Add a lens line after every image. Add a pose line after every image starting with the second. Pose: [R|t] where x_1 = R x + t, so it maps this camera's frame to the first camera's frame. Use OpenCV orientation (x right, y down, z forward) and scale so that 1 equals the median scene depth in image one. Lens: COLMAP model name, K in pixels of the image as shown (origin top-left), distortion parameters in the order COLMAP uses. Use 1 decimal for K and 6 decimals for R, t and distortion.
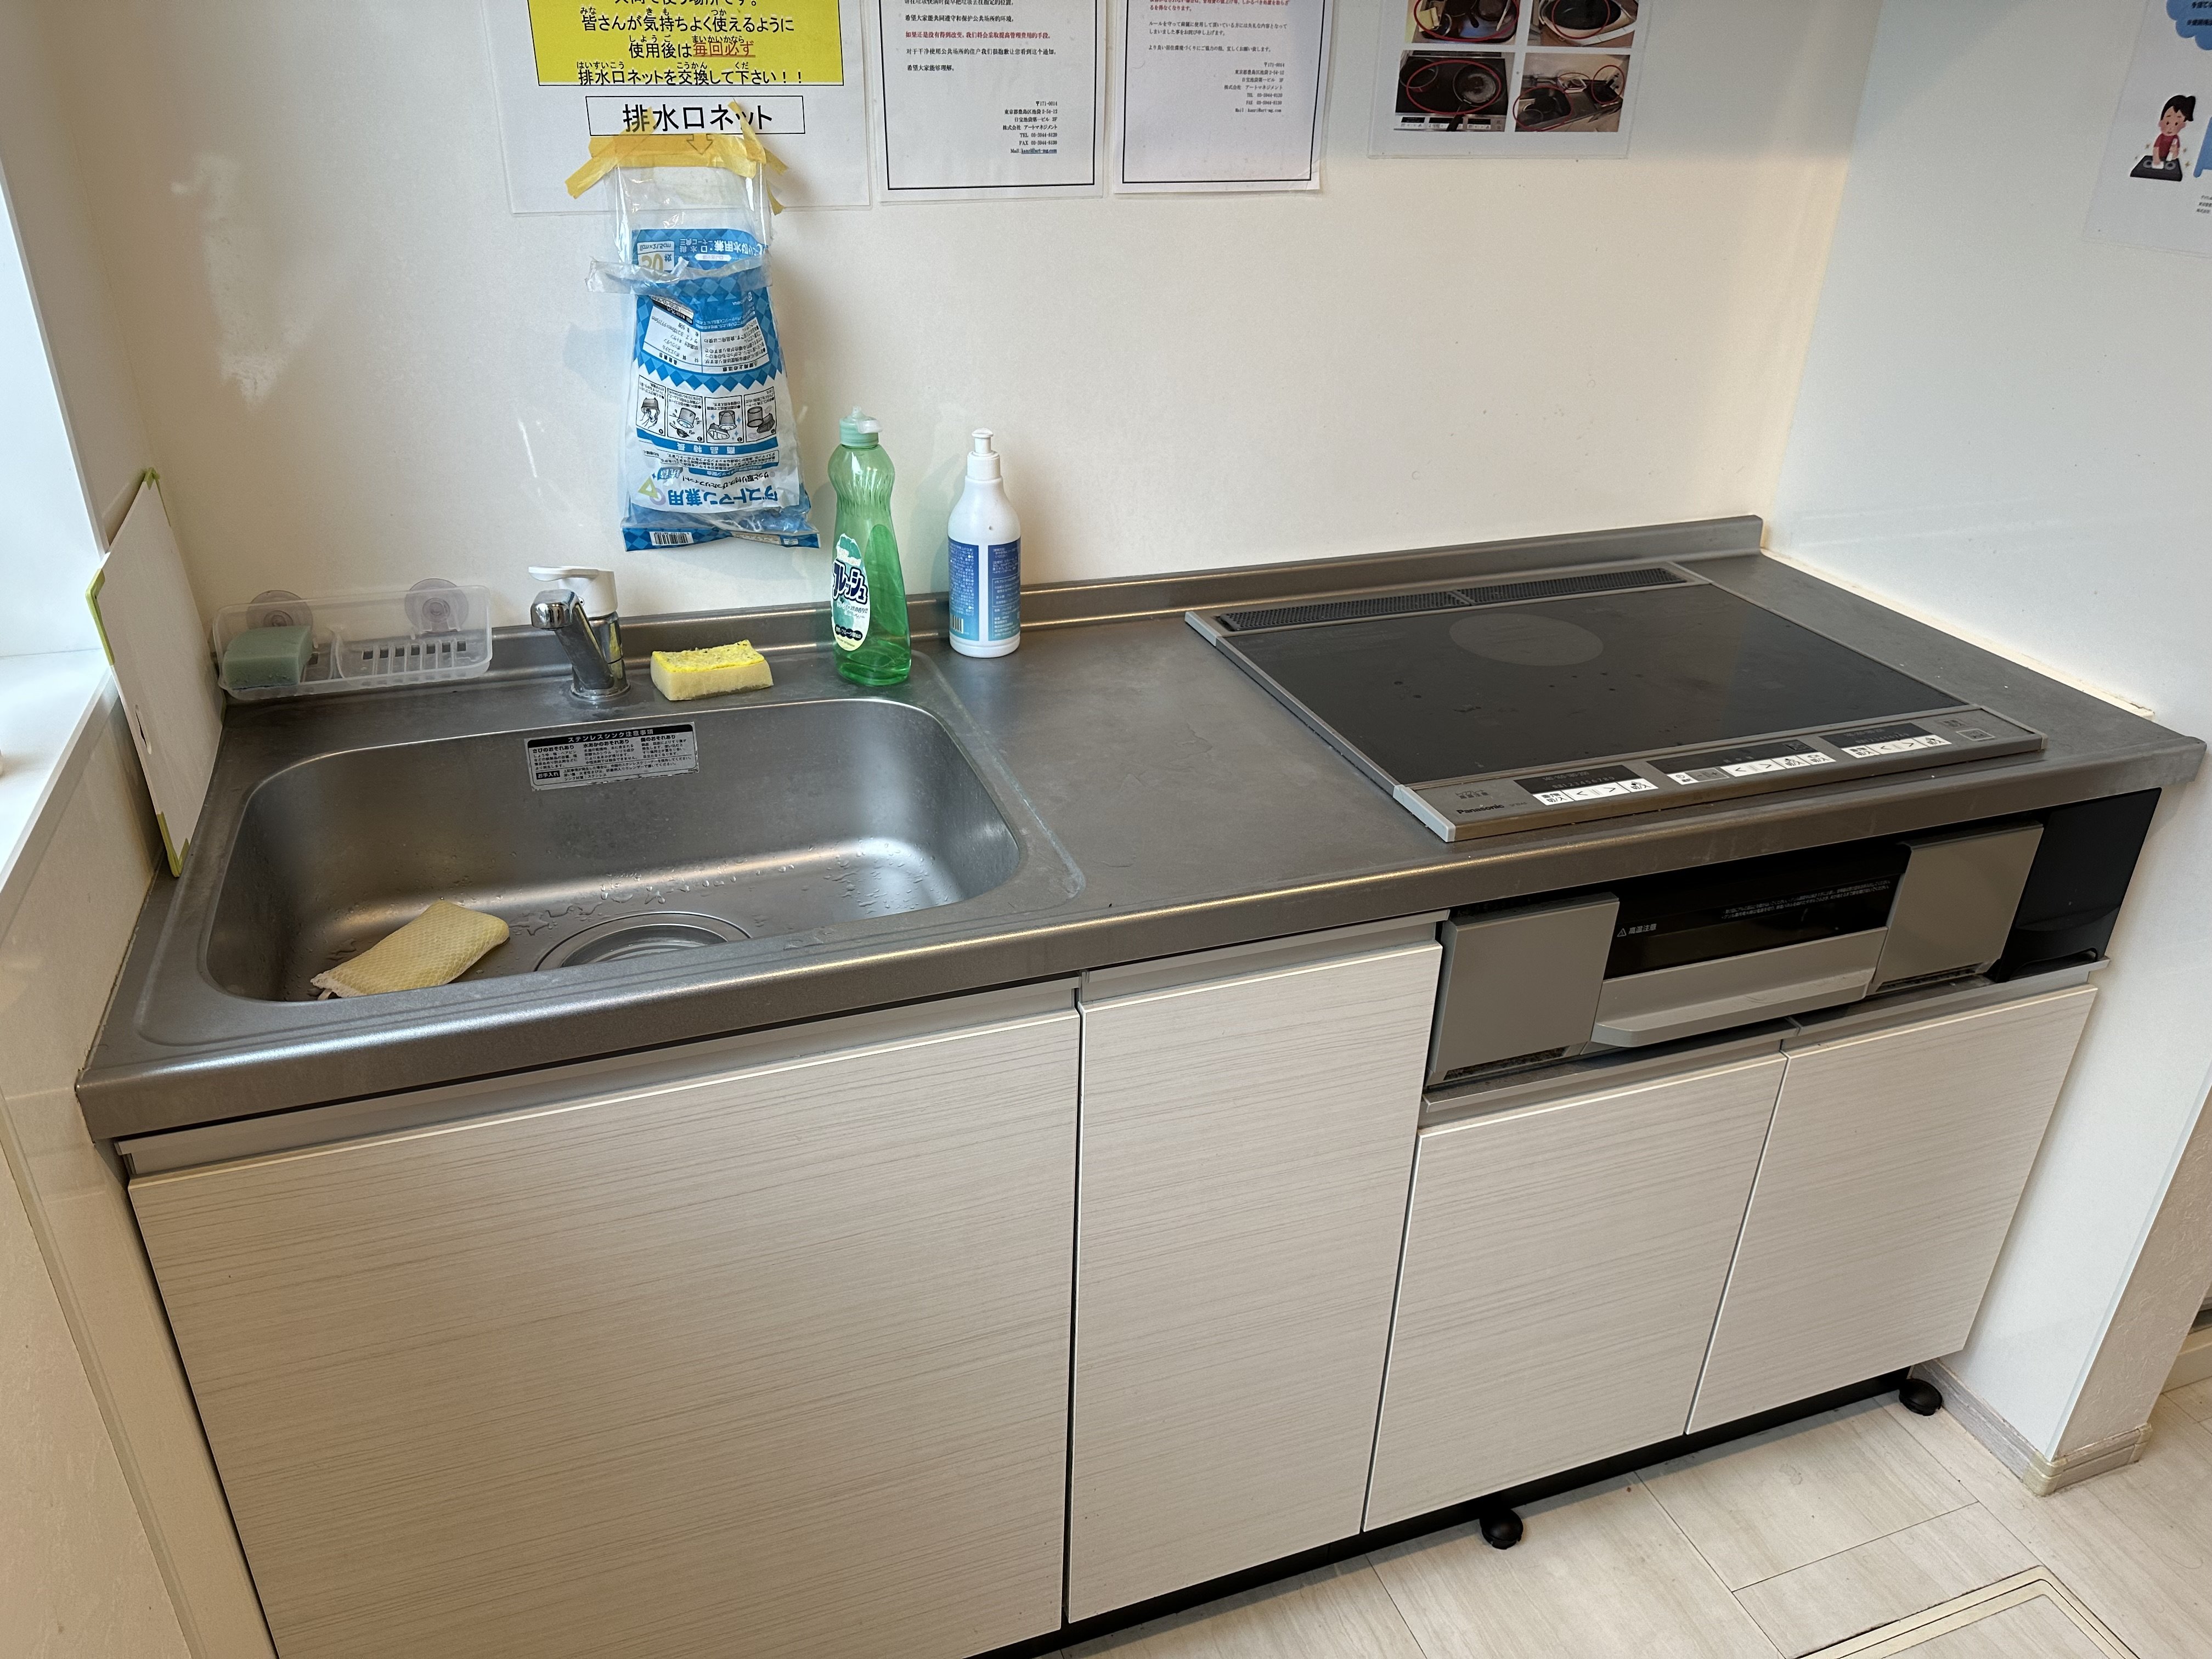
lens RADIAL K [[1577.2, 0, 1106.0], [0, 1577.2, 829.5], [0, 0, 1]] dist [0.006028, 0.001959]
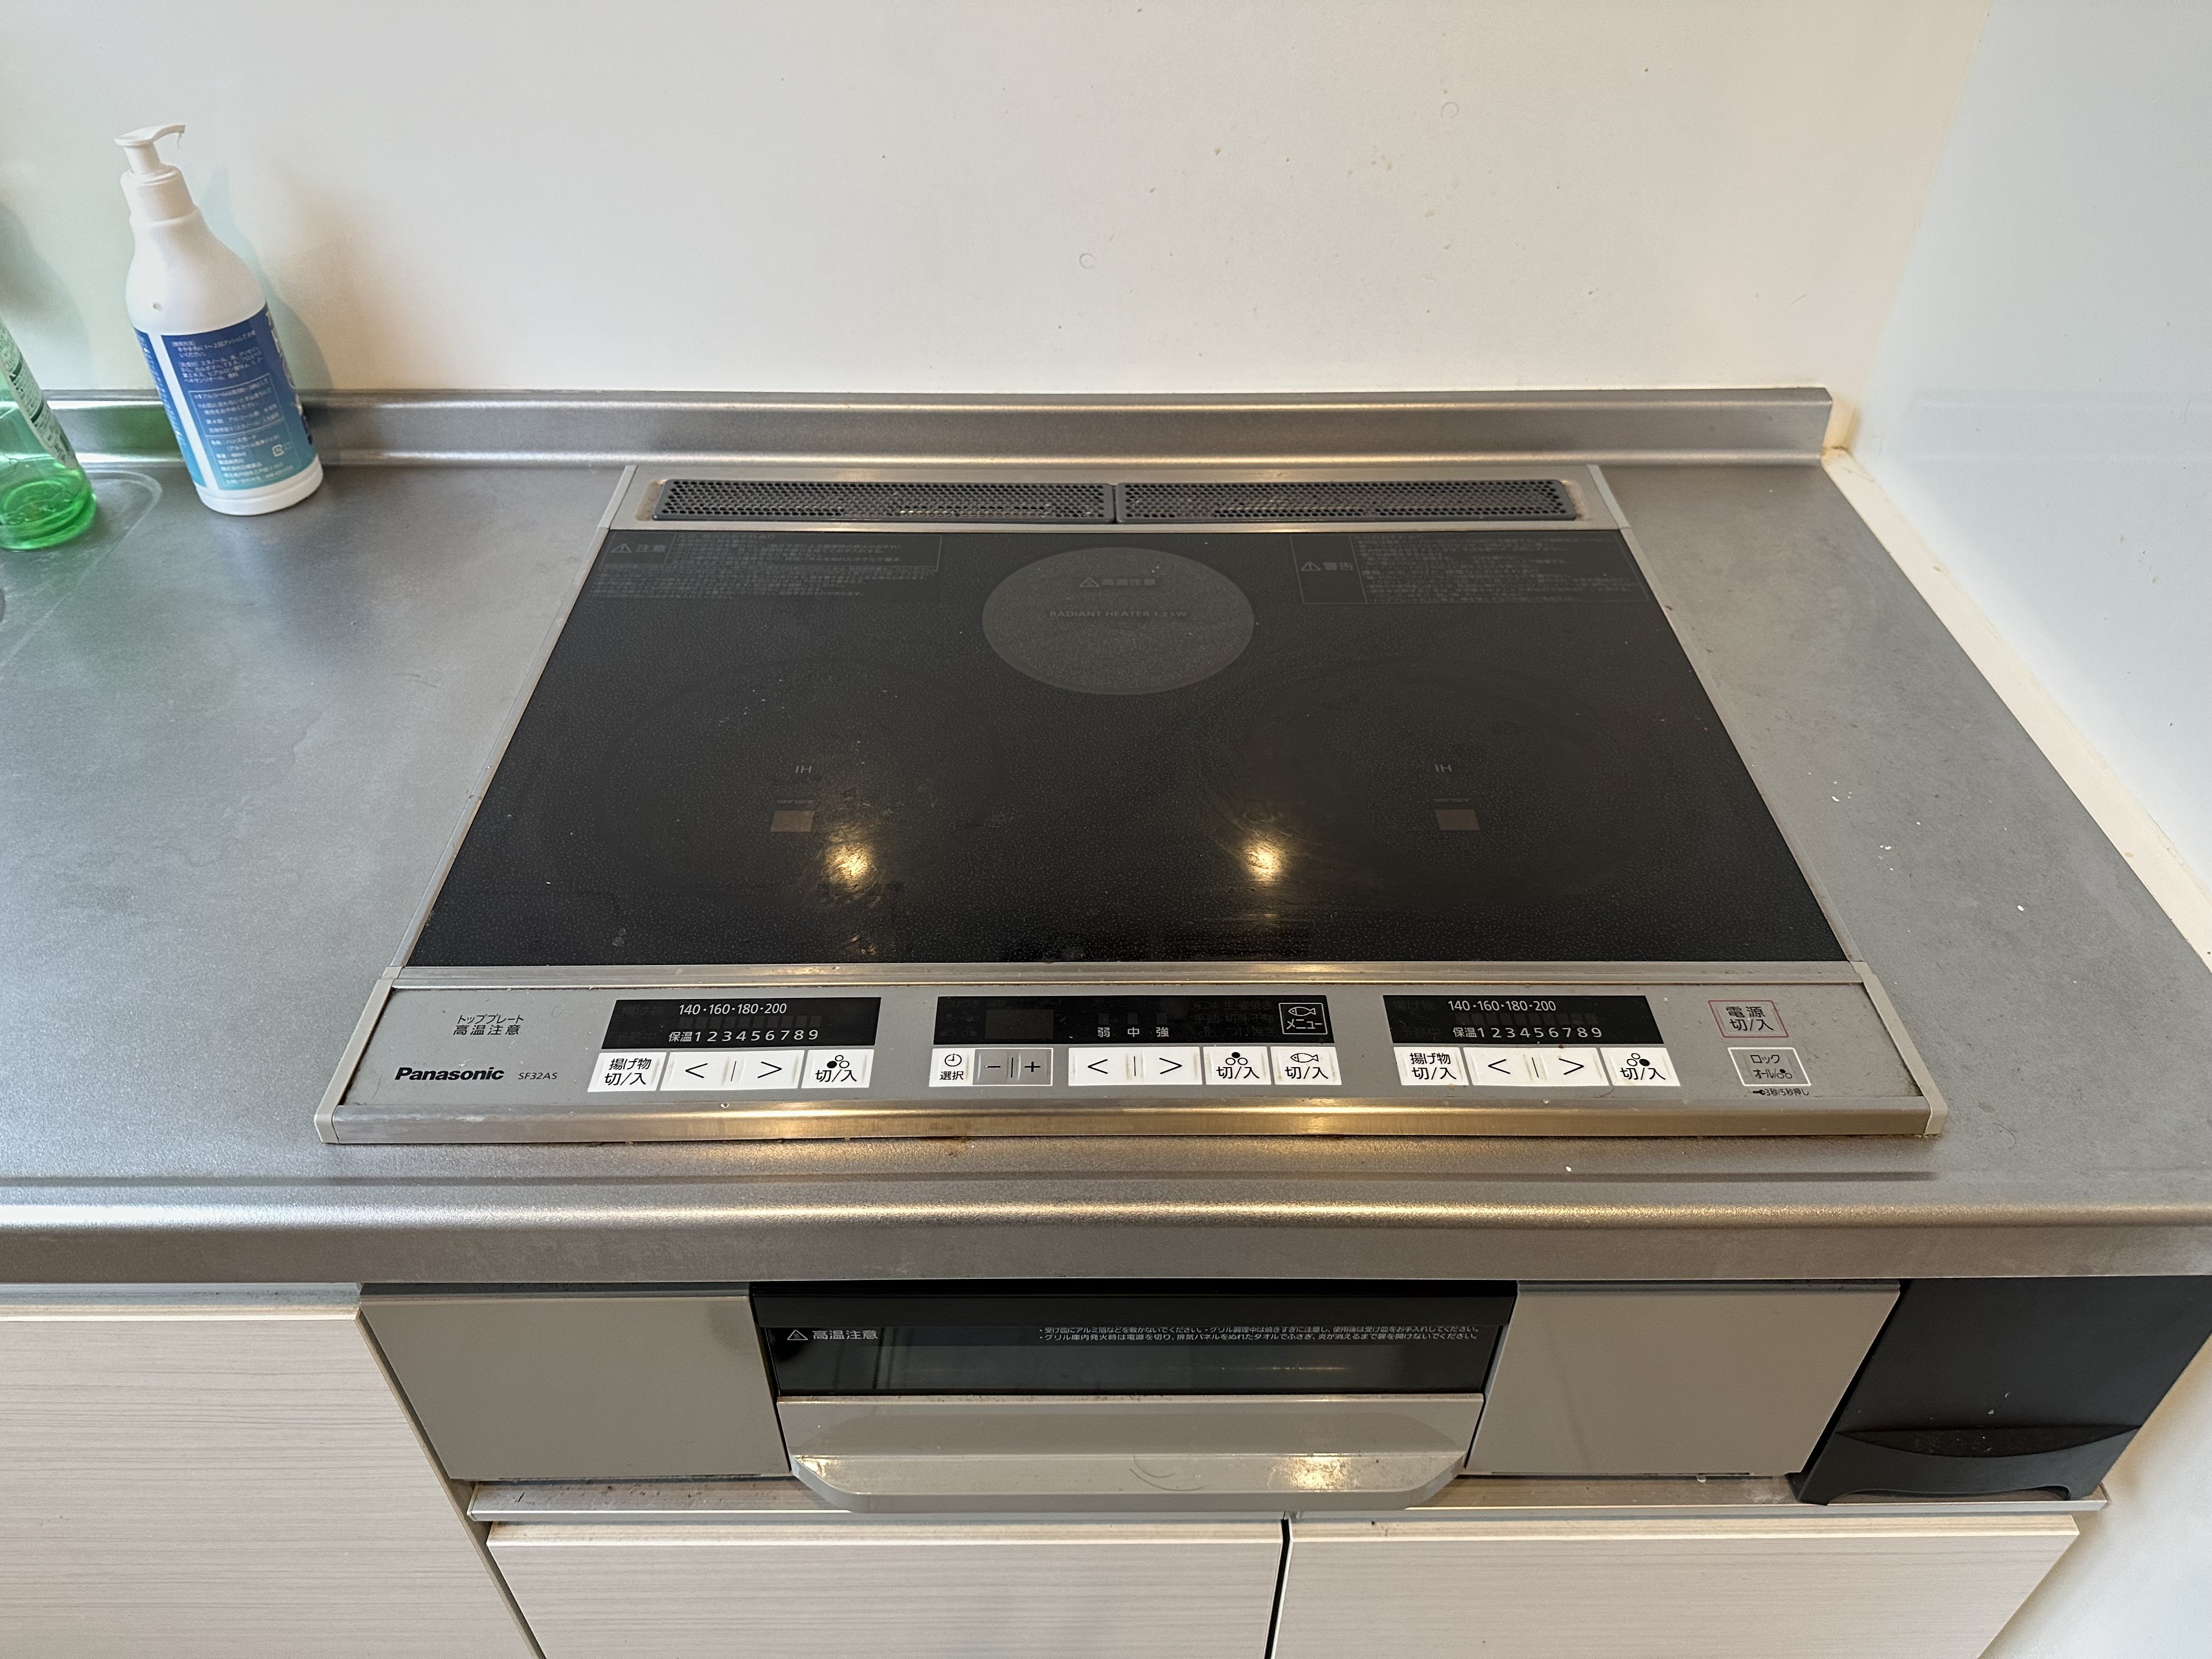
lens RADIAL K [[1577.2, 0, 1106.0], [0, 1577.2, 829.5], [0, 0, 1]] dist [0.006028, 0.001959]
pose [[0.943075, 0.196284, -0.268482, 0.463384], [-0.137056, 0.964903, 0.224006, -0.186768], [0.303027, -0.174457, 0.936877, 0.533068]]
